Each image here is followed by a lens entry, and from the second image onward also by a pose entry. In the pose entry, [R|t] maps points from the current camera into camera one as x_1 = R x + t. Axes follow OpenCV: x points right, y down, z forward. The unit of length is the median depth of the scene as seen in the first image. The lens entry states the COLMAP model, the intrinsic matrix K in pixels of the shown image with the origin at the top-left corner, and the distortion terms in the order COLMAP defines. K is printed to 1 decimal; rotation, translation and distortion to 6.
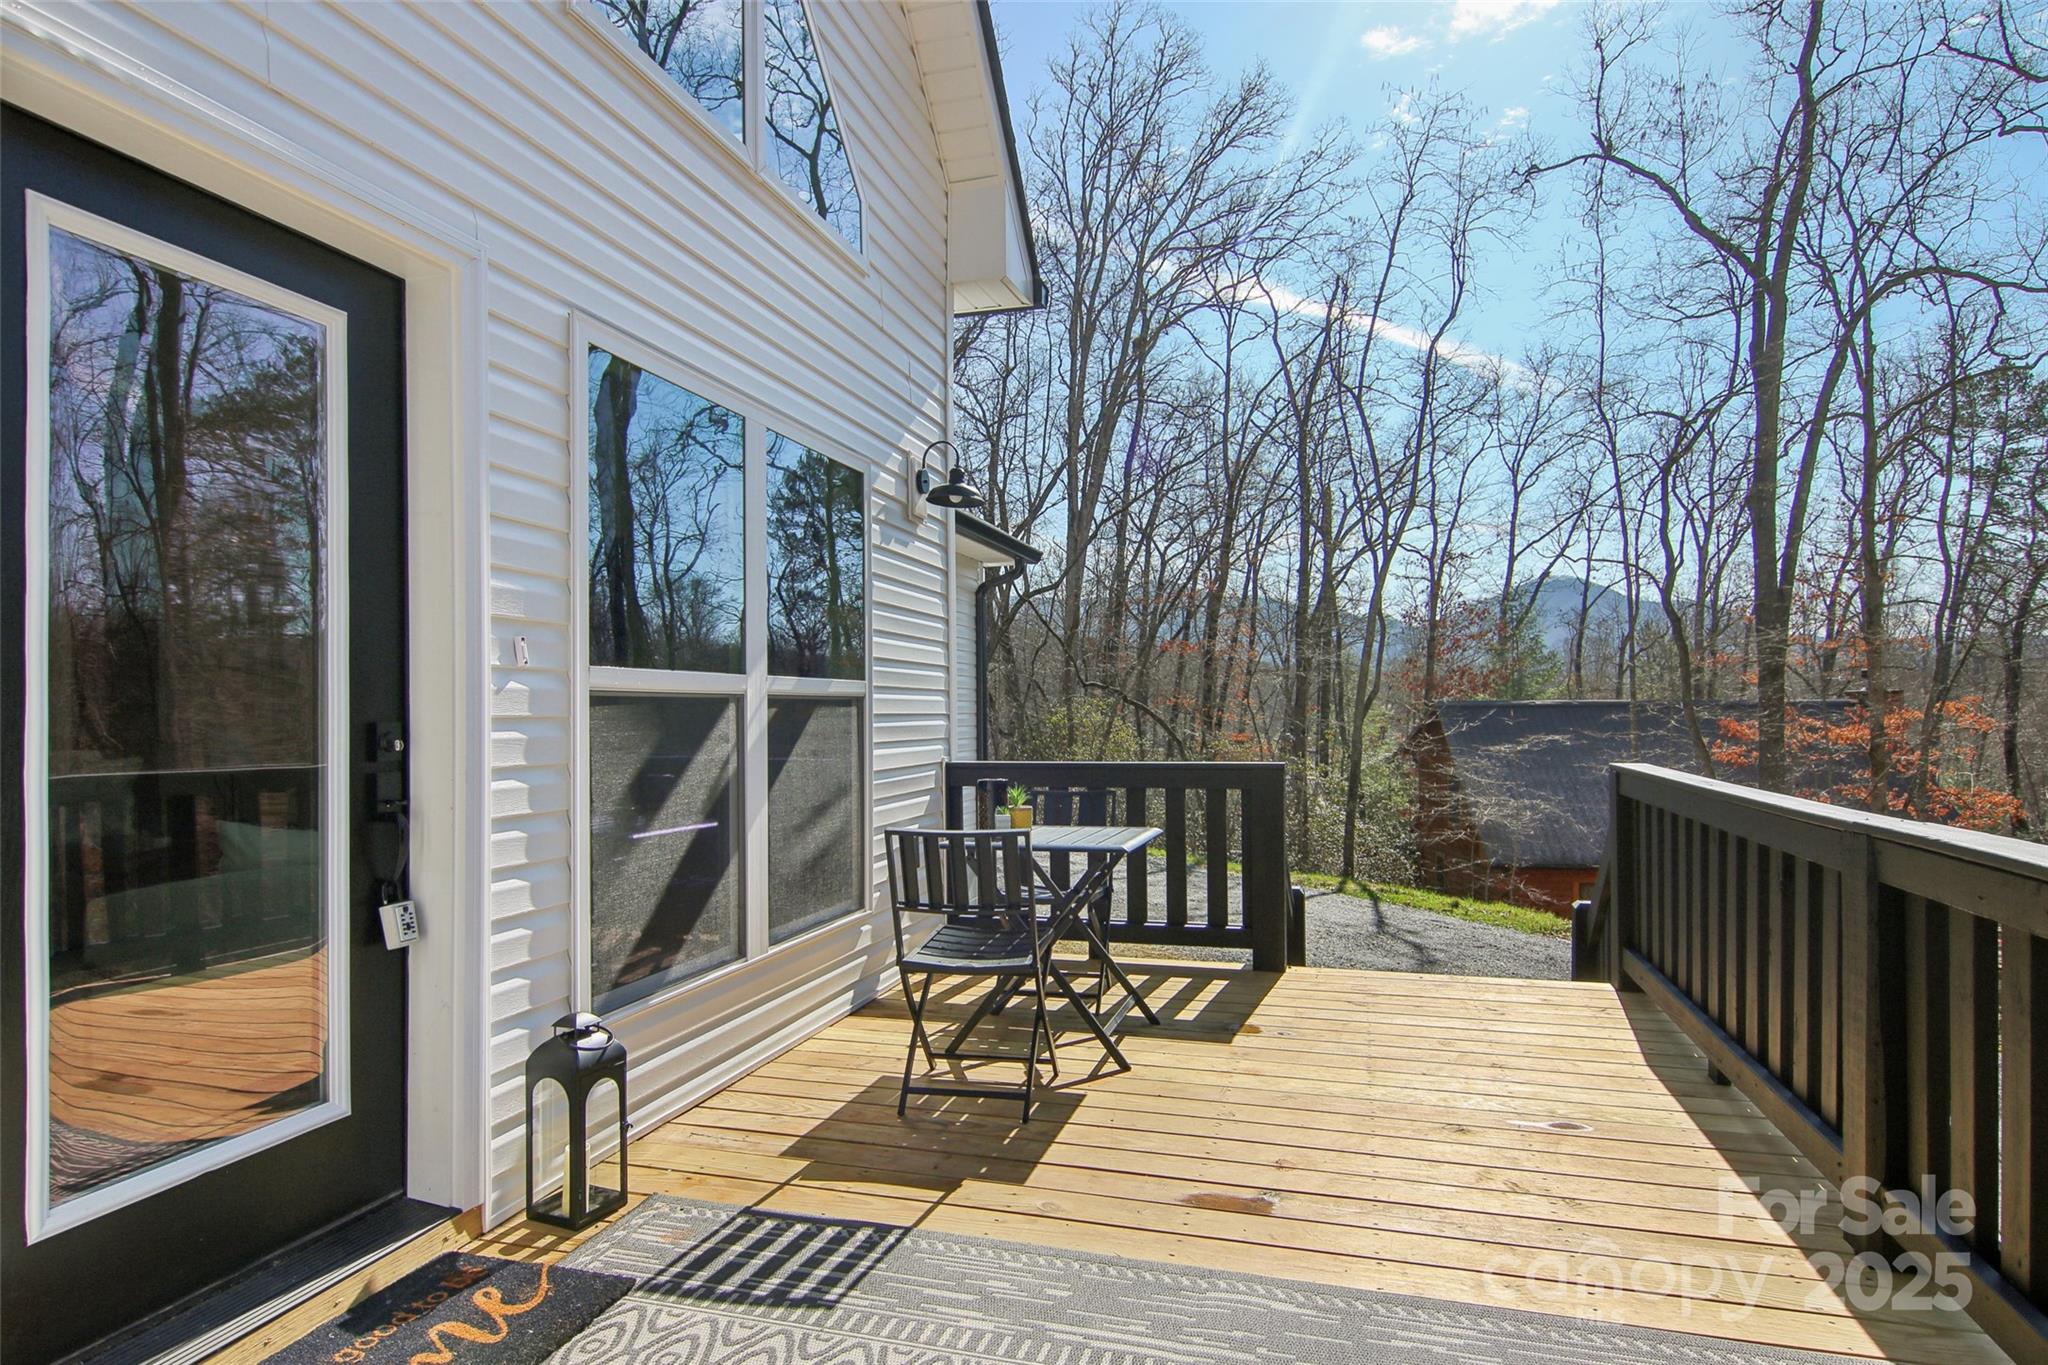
lens RADIAL K [[1123.0, 0, 1009.1], [0, 1123.0, 695.0], [0, 0, 1]] dist [0.002605, 0.000176]
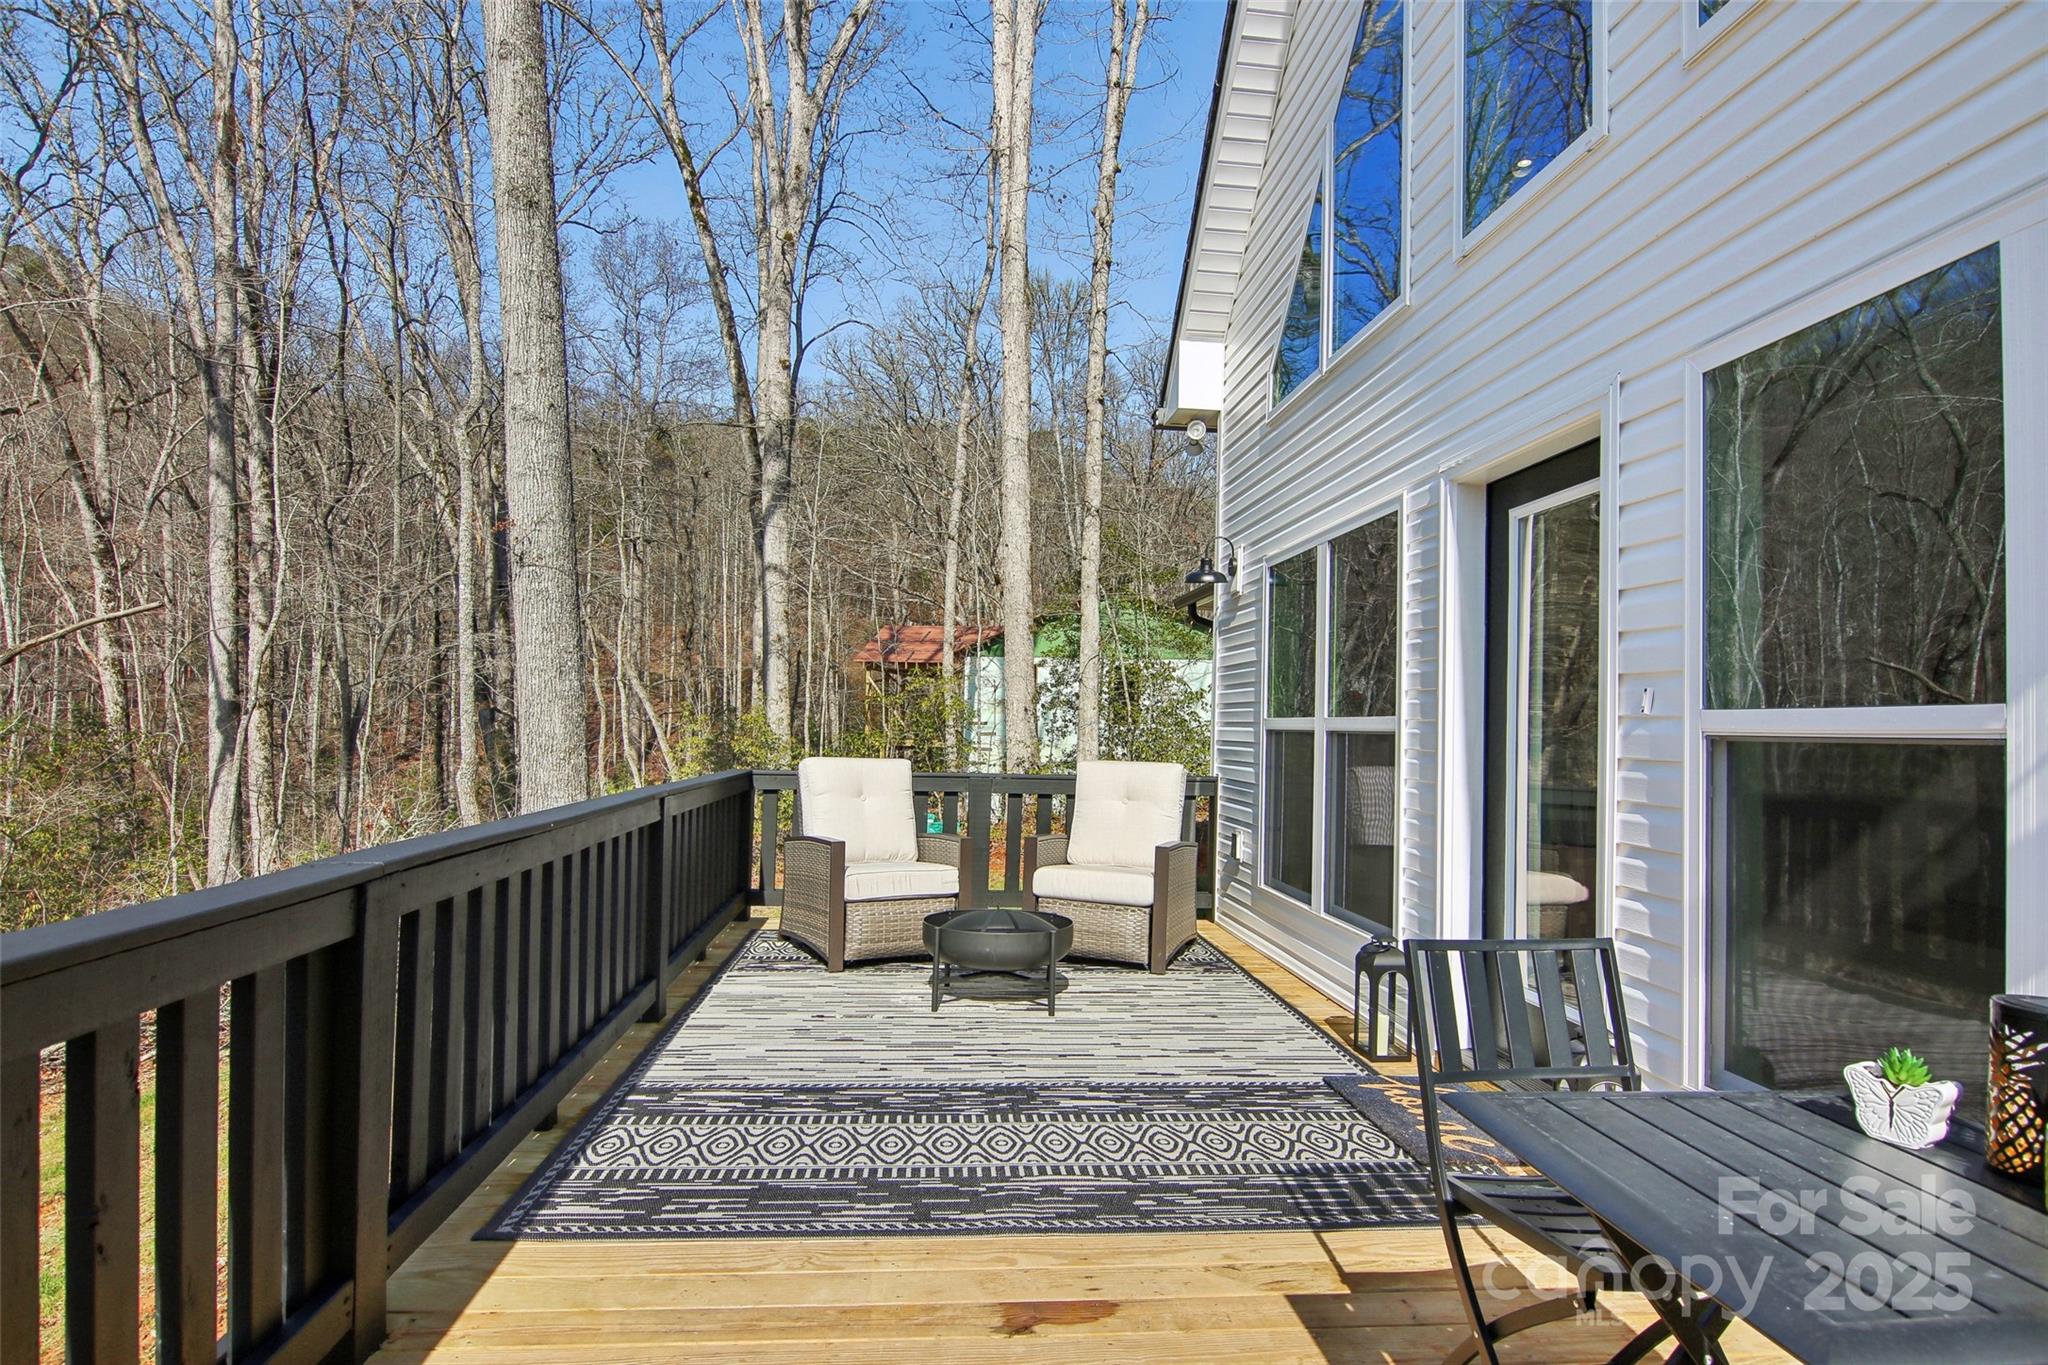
lens RADIAL K [[1123.0, 0, 1016.2], [0, 1123.0, 696.6], [0, 0, 1]] dist [0.002605, 0.000176]
pose [[-0.923678, -0.024428, -0.382391, 0.607777], [-0.018560, 0.999647, -0.019028, -0.010352], [0.382720, -0.010479, -0.923805, 1.911761]]
